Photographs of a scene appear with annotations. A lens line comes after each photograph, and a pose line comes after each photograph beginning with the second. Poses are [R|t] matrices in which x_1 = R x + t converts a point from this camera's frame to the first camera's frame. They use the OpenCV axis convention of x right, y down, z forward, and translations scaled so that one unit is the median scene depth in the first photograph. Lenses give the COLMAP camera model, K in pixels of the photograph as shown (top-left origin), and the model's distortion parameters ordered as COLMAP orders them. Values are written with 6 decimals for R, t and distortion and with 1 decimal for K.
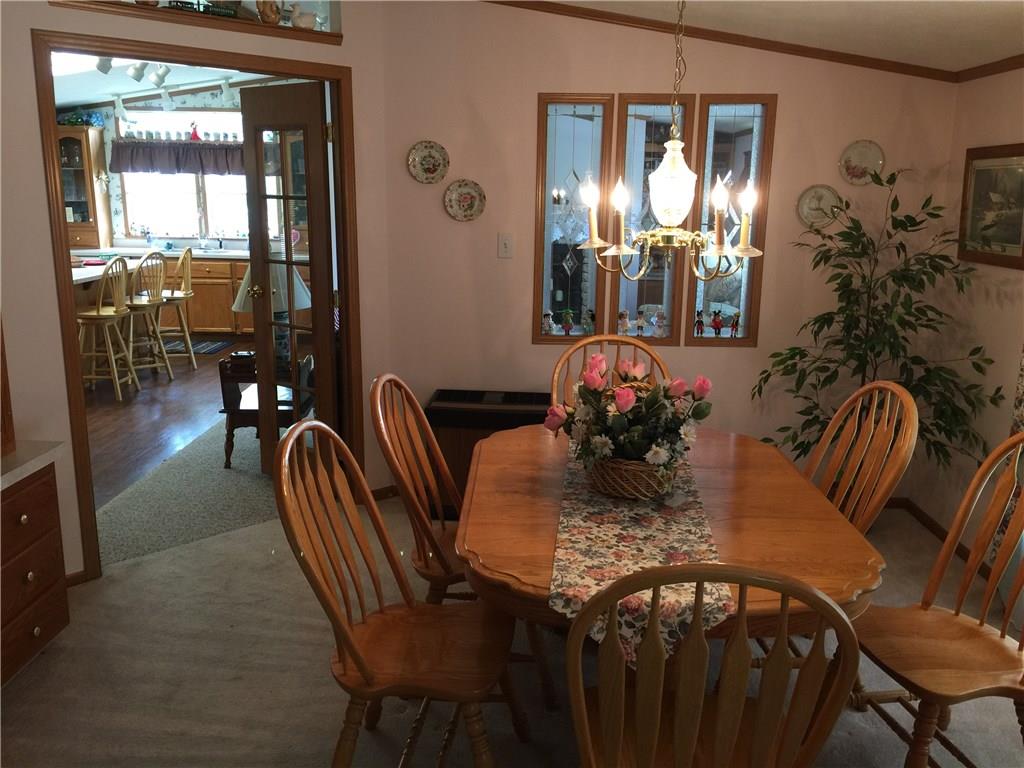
lens RADIAL K [[873.3, 0, 517.2], [0, 873.3, 385.6], [0, 0, 1]] dist [0.062259, -0.081031]
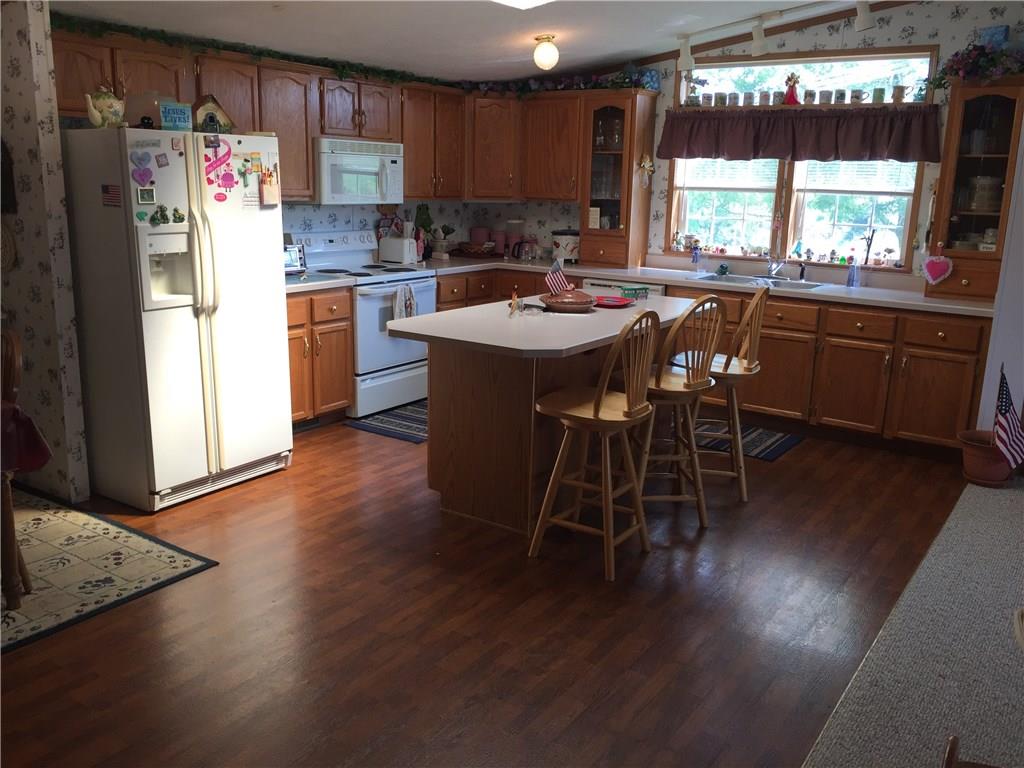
lens RADIAL K [[873.3, 0, 518.2], [0, 873.3, 381.9], [0, 0, 1]] dist [0.062259, -0.081031]
pose [[0.839282, 0.135031, -0.526662, -0.172897], [-0.138251, 0.989832, 0.033467, -0.079182], [0.525825, 0.044723, 0.849416, 0.380338]]
